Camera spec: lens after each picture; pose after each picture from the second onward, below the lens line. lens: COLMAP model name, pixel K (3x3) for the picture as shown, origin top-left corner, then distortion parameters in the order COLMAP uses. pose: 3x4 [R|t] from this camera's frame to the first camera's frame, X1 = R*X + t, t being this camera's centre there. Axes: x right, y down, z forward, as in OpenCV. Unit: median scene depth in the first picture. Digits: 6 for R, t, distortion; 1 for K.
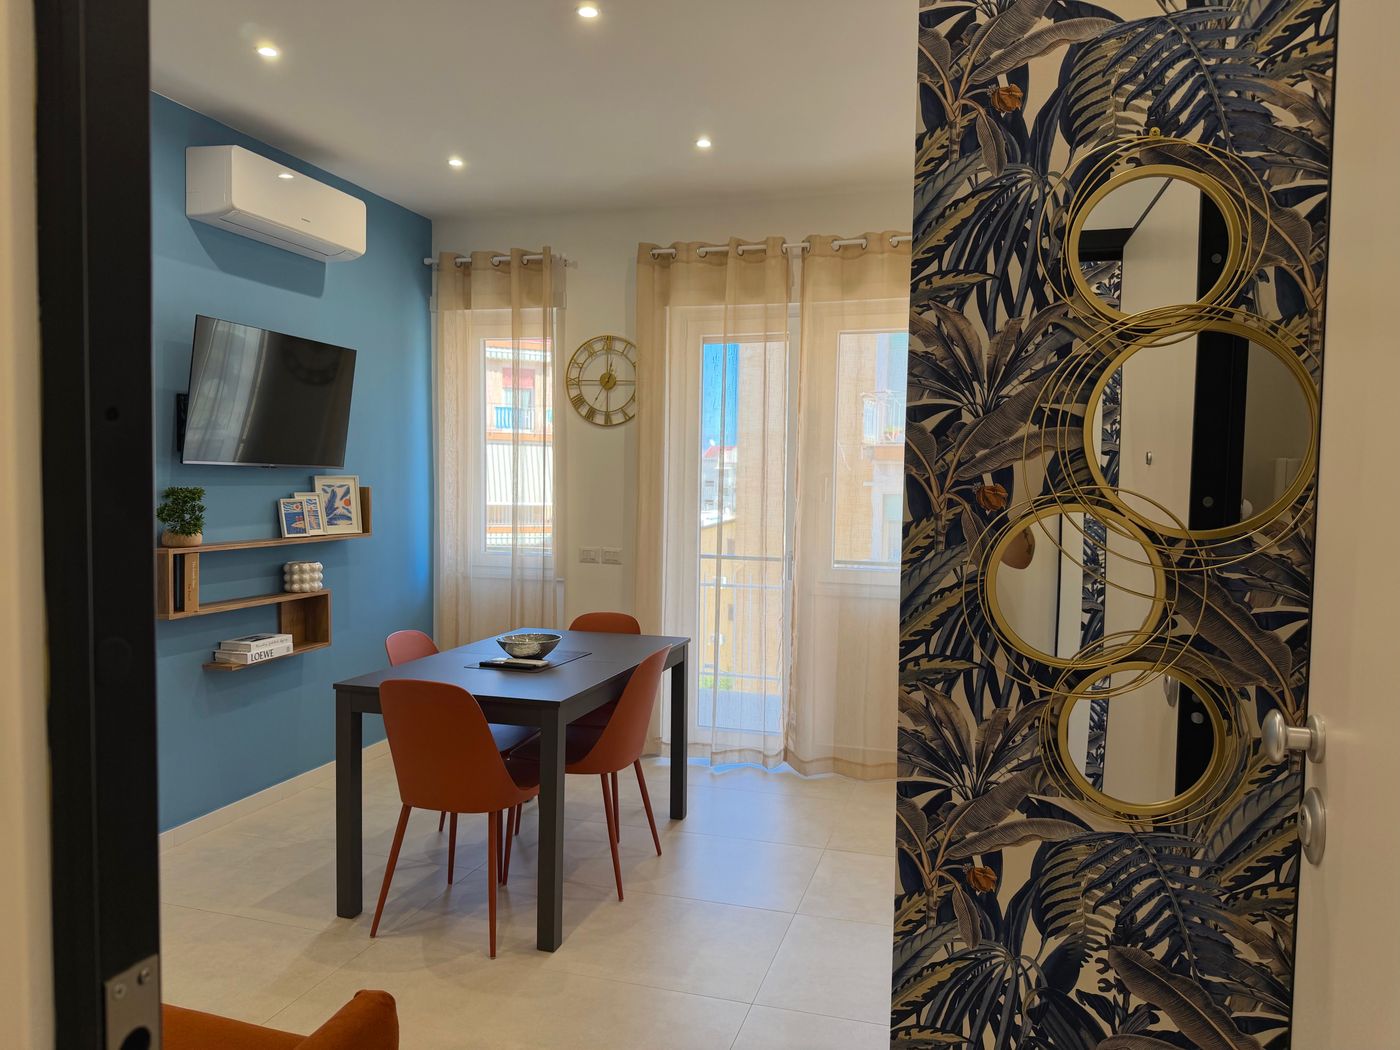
lens RADIAL K [[987.9, 0, 700.0], [0, 987.9, 525.0], [0, 0, 1]] dist [0.103946, -0.149676]
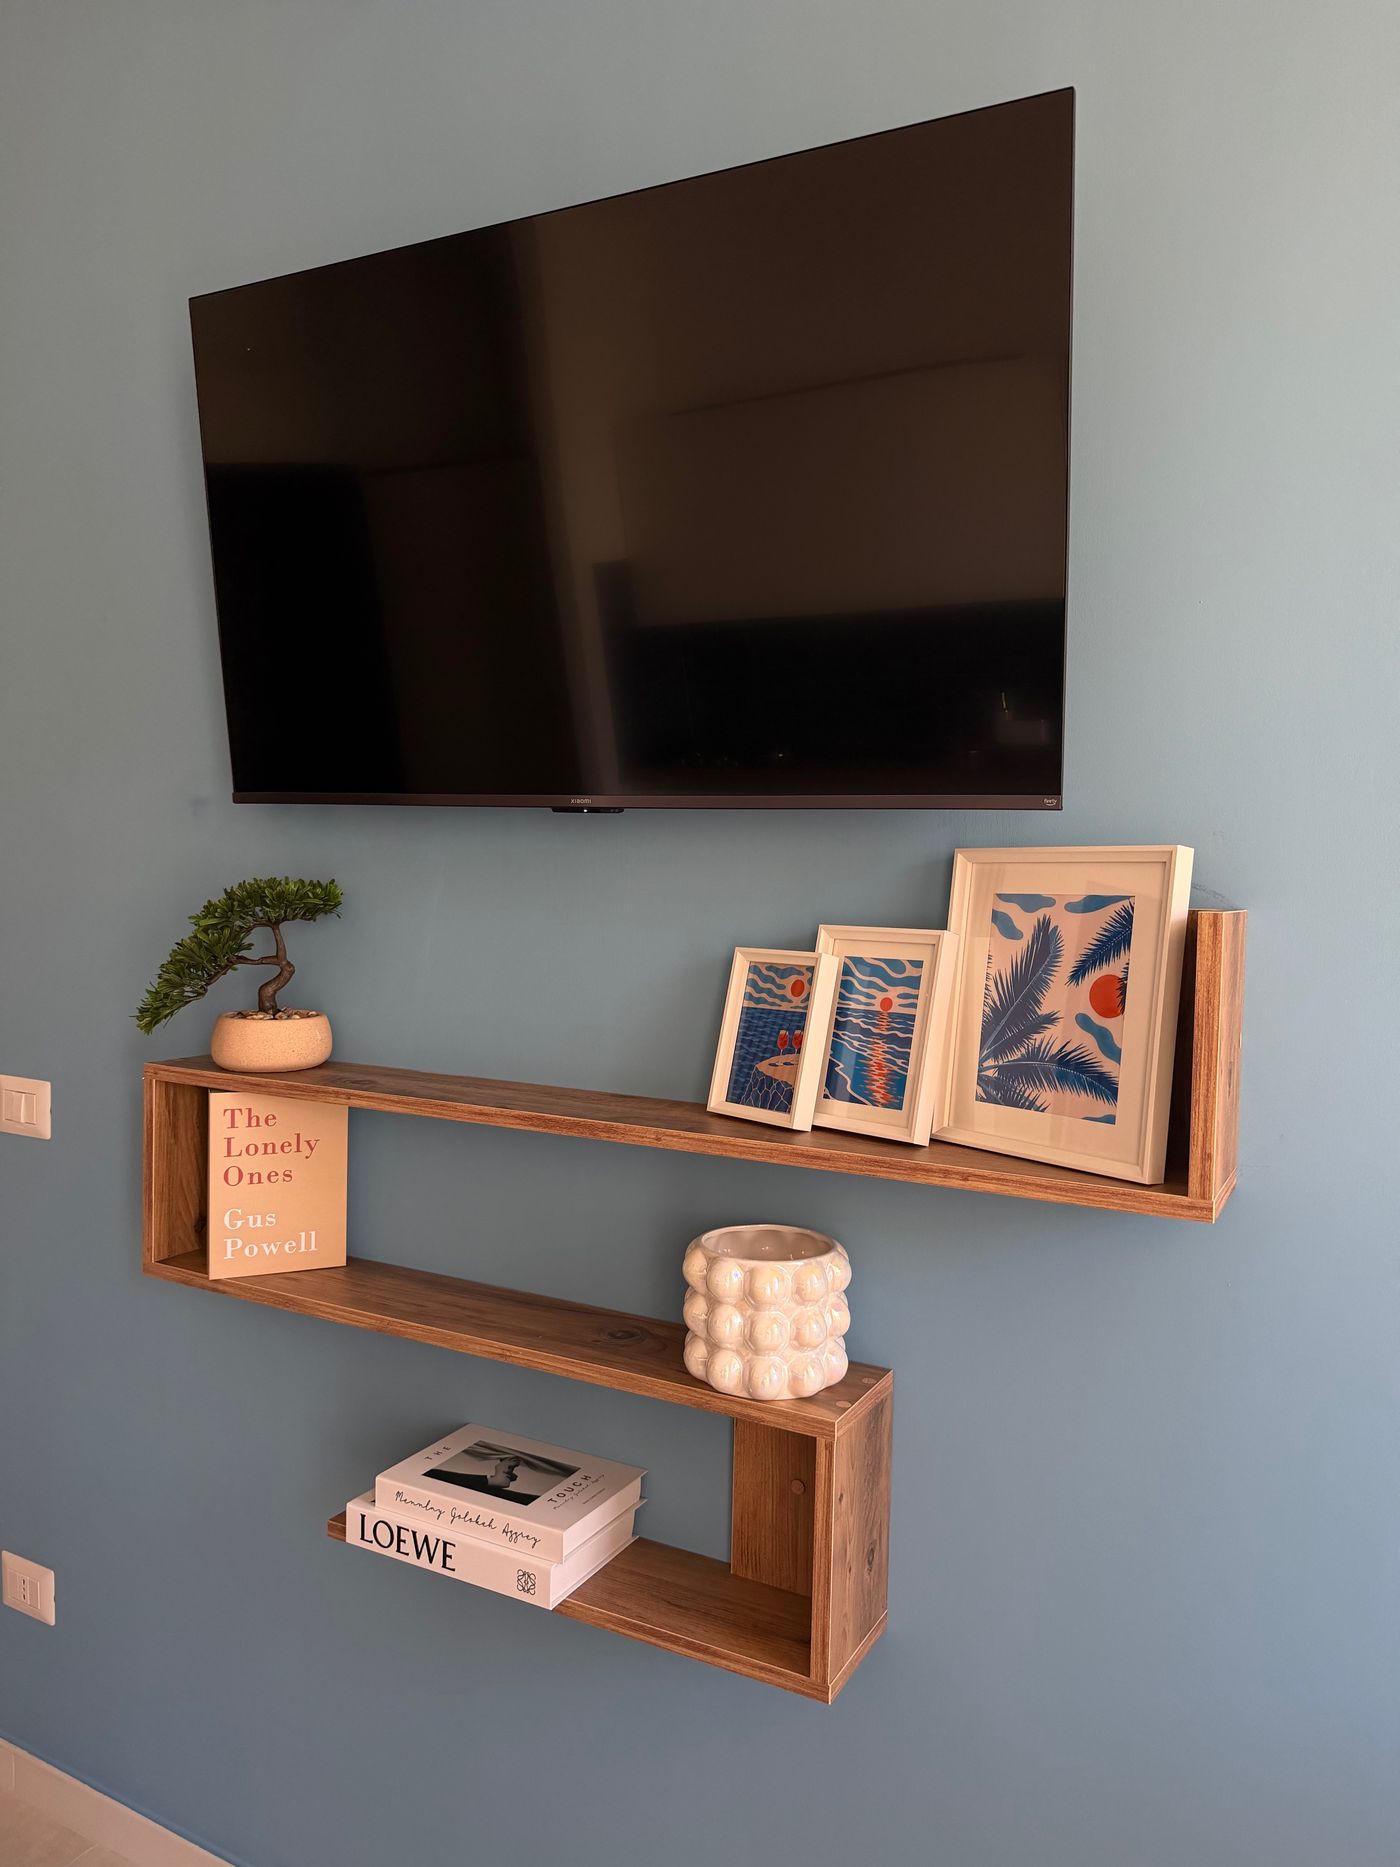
lens RADIAL K [[1317.4, 0, 700.0], [0, 1317.4, 933.5], [0, 0, 1]] dist [0.103946, -0.149676]
pose [[-0.193747, 0.036494, -0.980372, -0.113872], [-0.067045, 0.996479, 0.050344, -0.043504], [0.978758, 0.075483, -0.190619, 1.040171]]
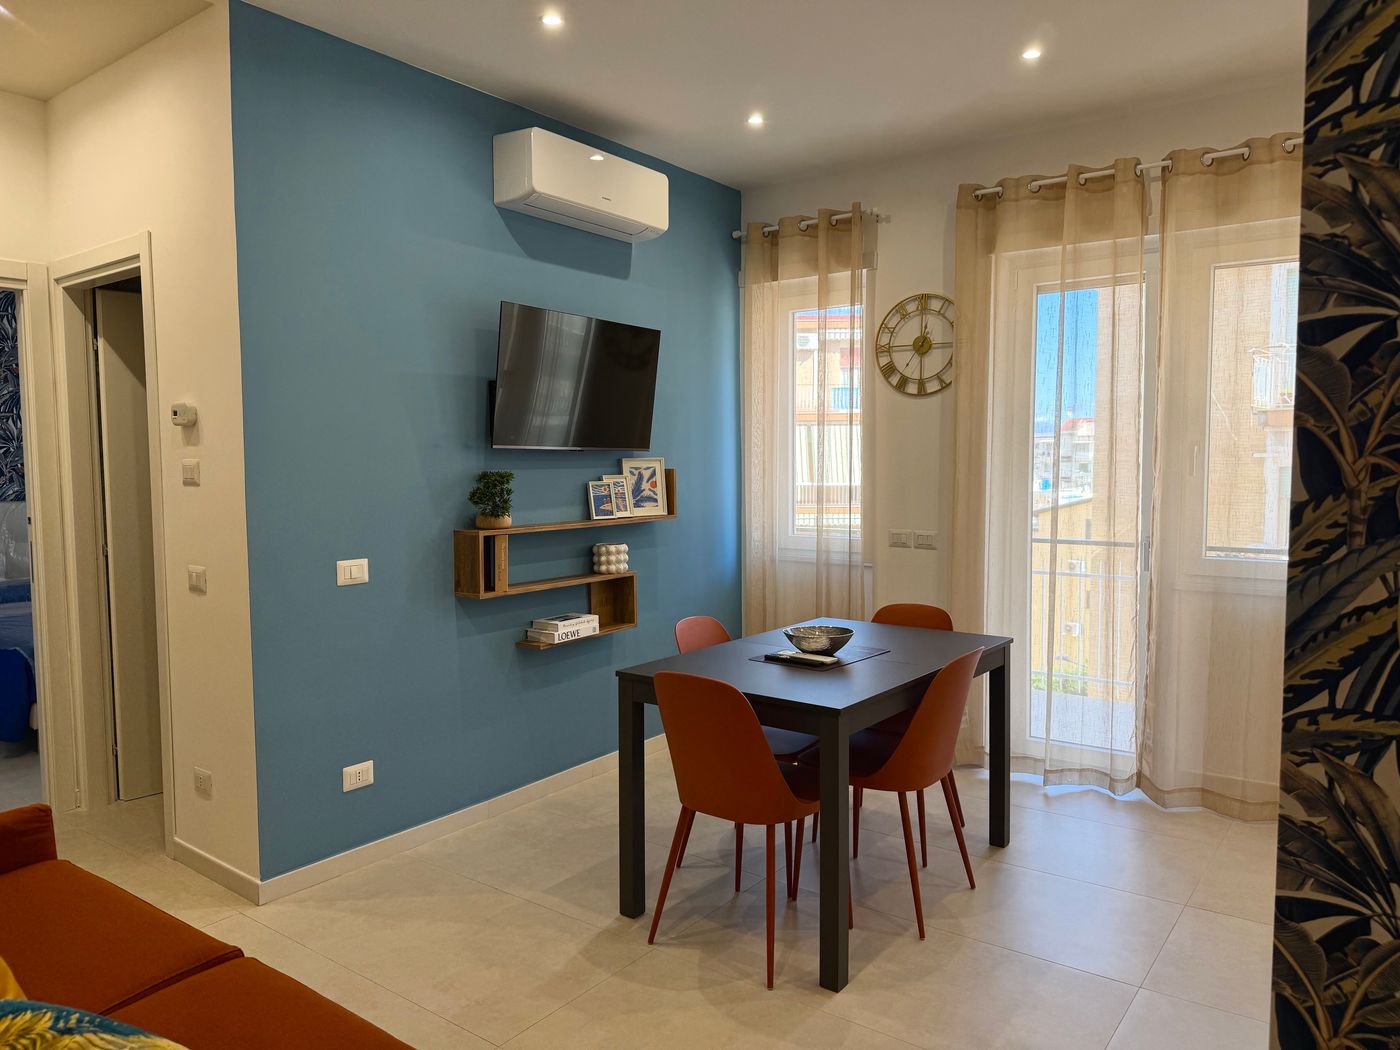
lens RADIAL K [[987.9, 0, 700.0], [0, 987.9, 525.0], [0, 0, 1]] dist [0.103946, -0.149676]
pose [[0.942665, 0.002100, -0.333734, 0.021365], [0.004552, 0.999806, 0.019148, -0.000730], [0.333710, -0.019569, 0.942473, 0.090582]]
